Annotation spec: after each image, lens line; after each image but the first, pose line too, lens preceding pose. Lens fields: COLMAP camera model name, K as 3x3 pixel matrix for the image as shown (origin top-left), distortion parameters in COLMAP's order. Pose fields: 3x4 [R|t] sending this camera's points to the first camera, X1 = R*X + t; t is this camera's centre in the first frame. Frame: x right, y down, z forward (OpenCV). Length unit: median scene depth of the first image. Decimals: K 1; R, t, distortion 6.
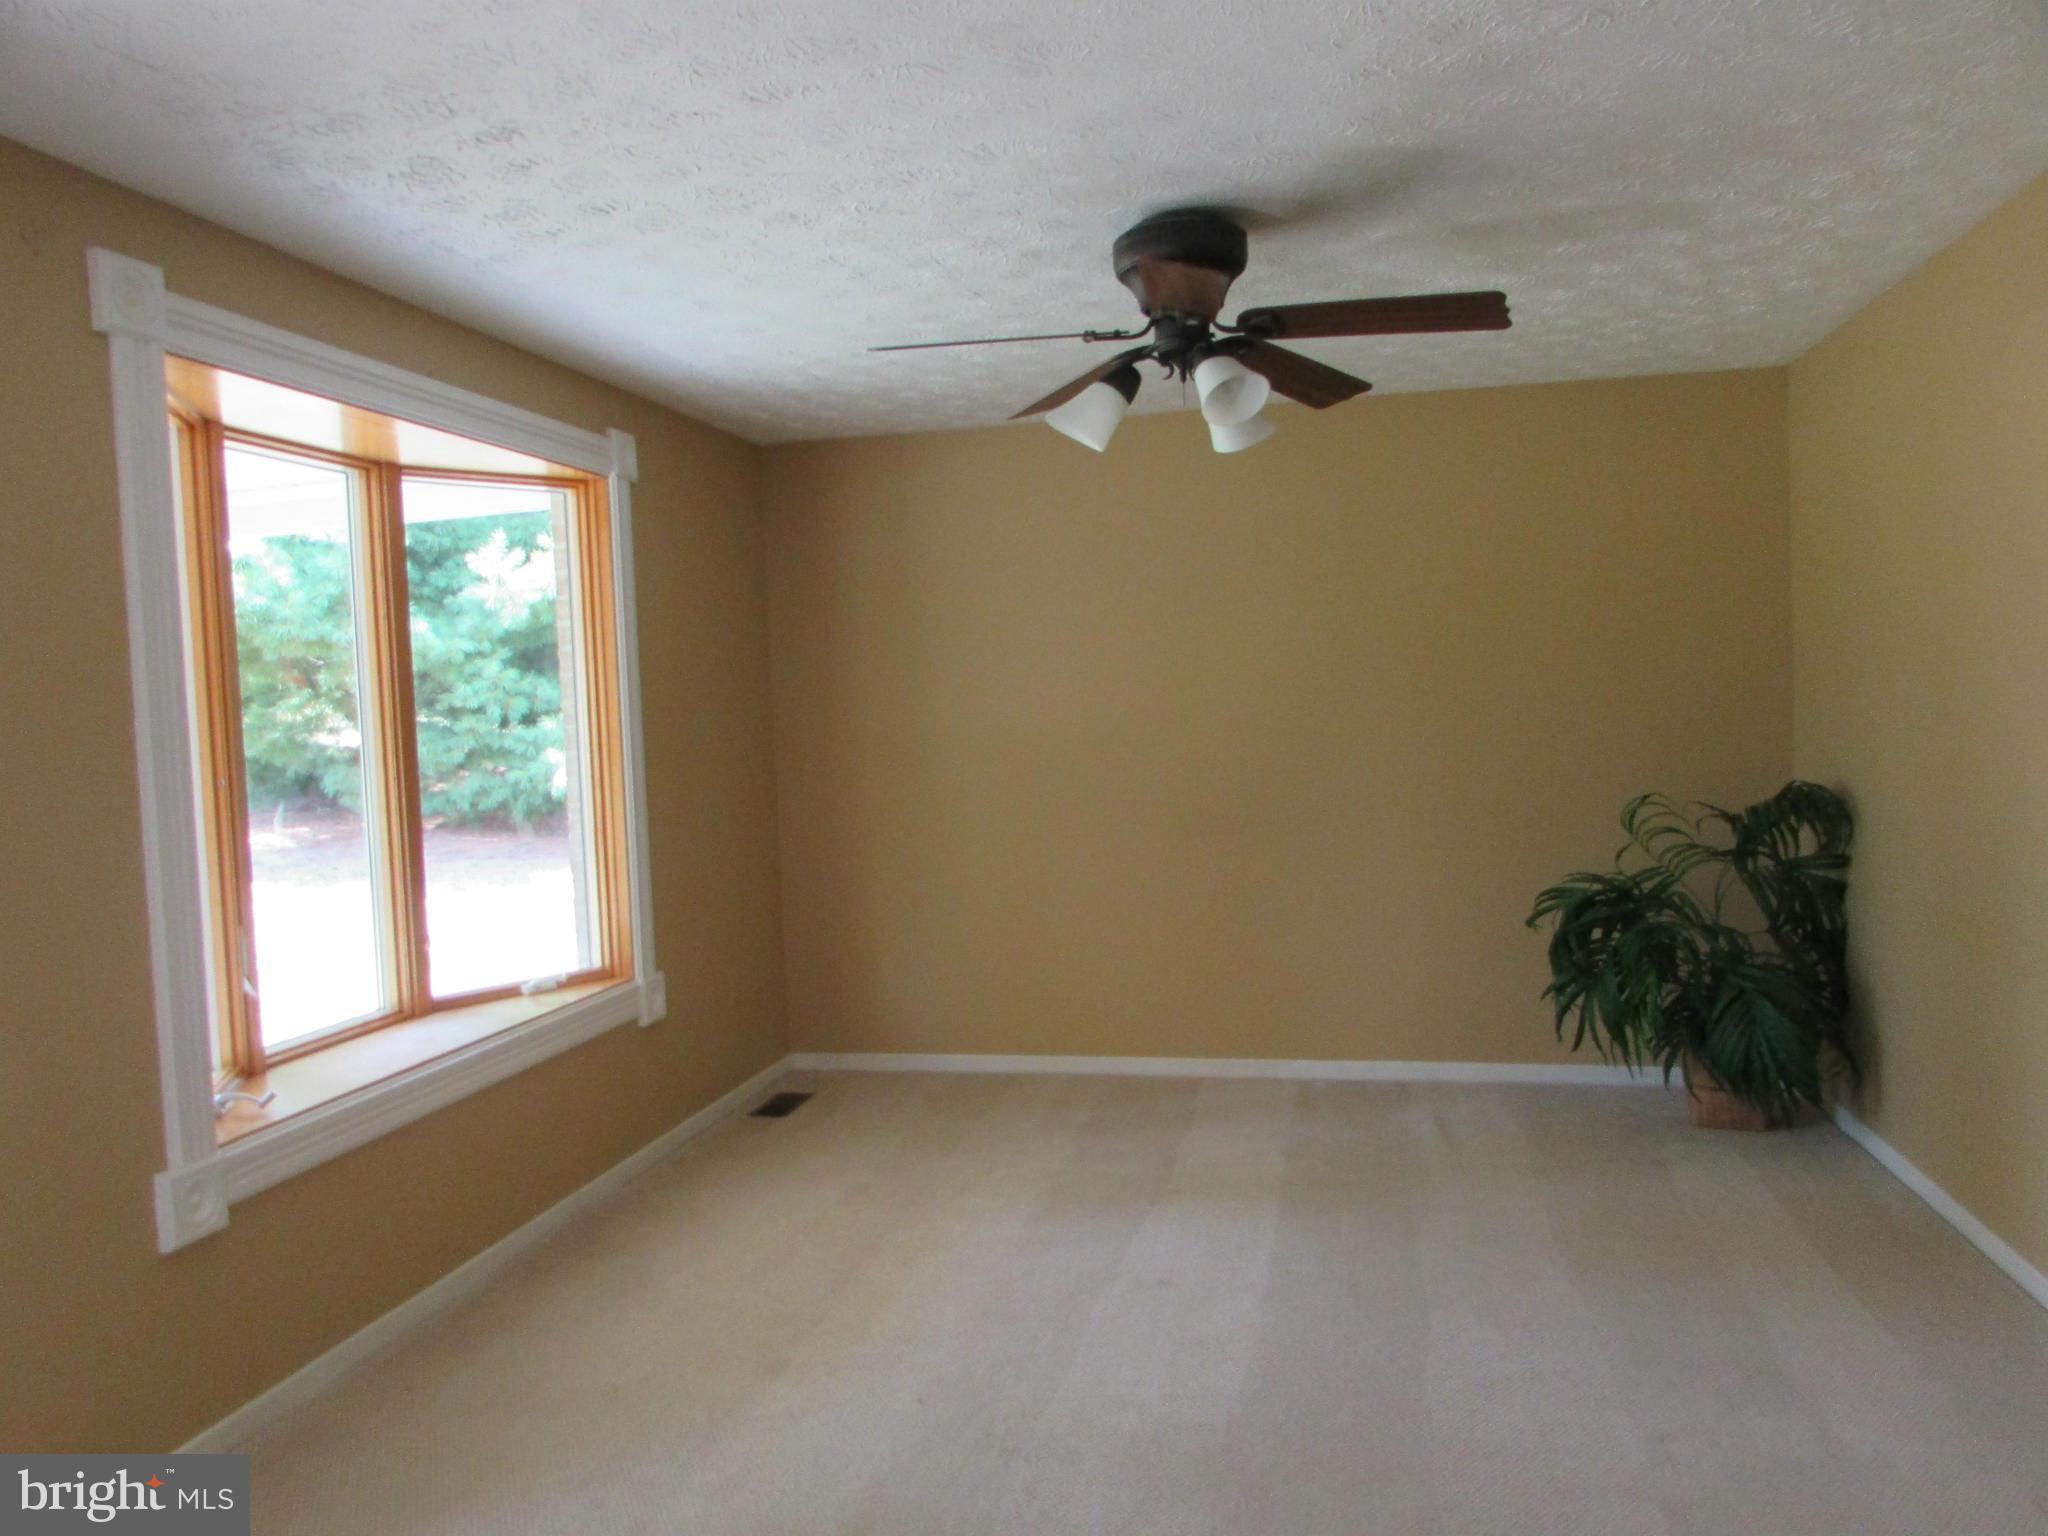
lens RADIAL K [[1462.9, 0, 1025.8], [0, 1462.9, 769.8], [0, 0, 1]] dist [-0.036187, 0.017190]
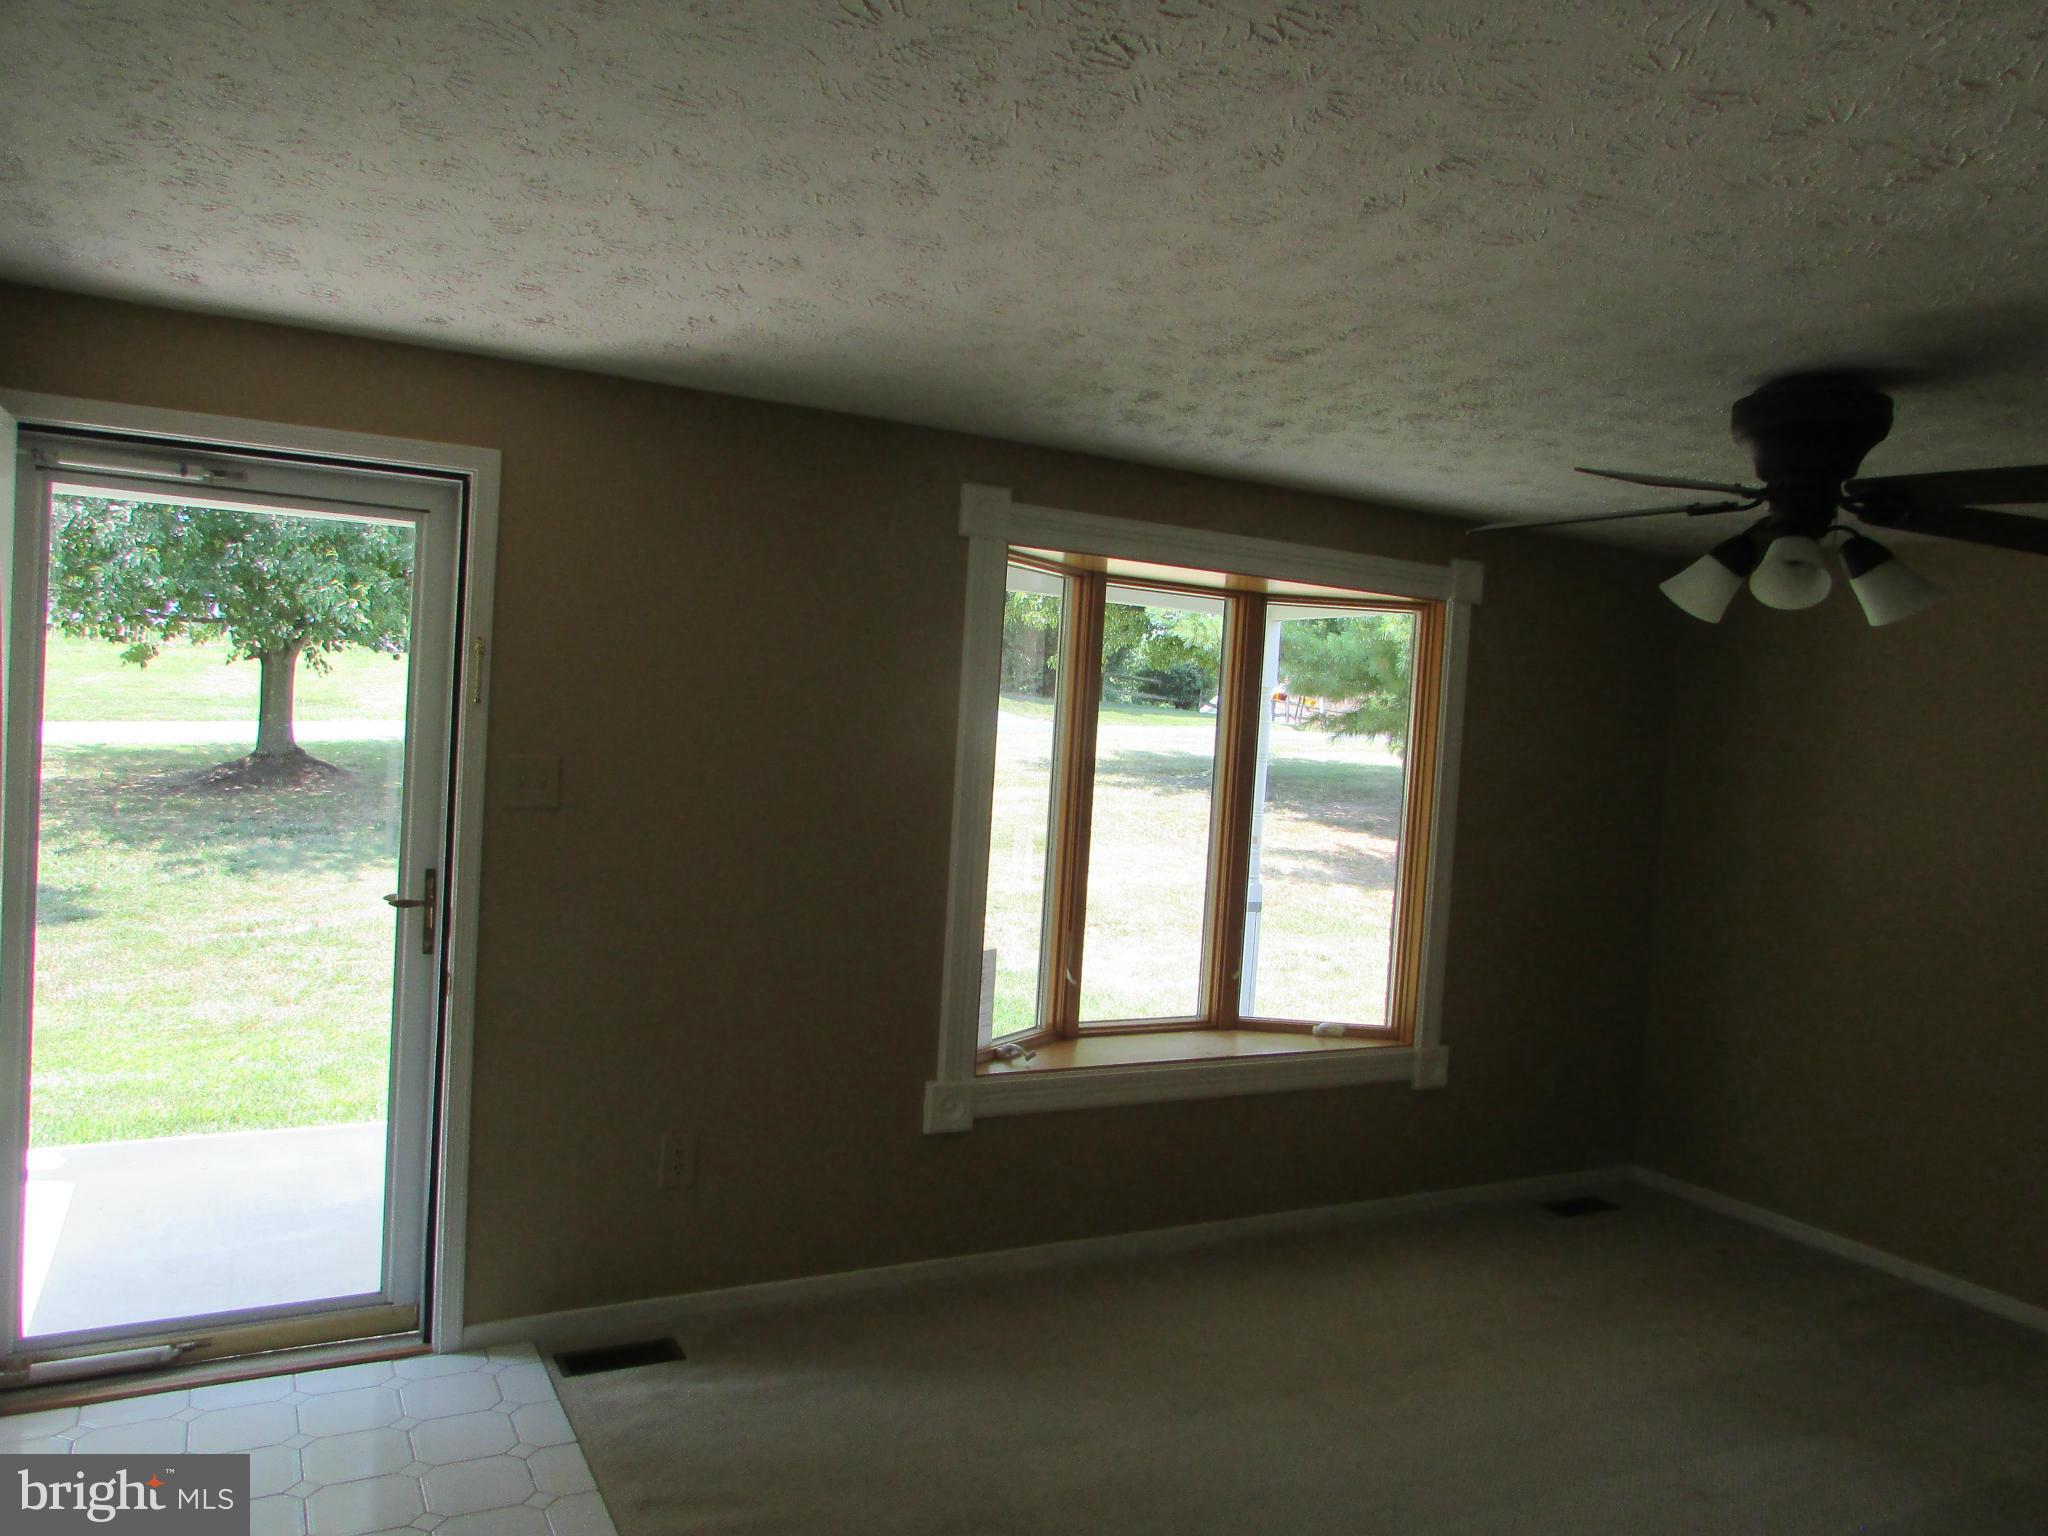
lens RADIAL K [[1462.9, 0, 1029.8], [0, 1462.9, 767.3], [0, 0, 1]] dist [-0.036187, 0.017190]
pose [[0.637541, 0.118275, -0.761284, 0.508714], [-0.127521, 0.990716, 0.047127, -0.114947], [0.759790, 0.067035, 0.646704, 0.047081]]
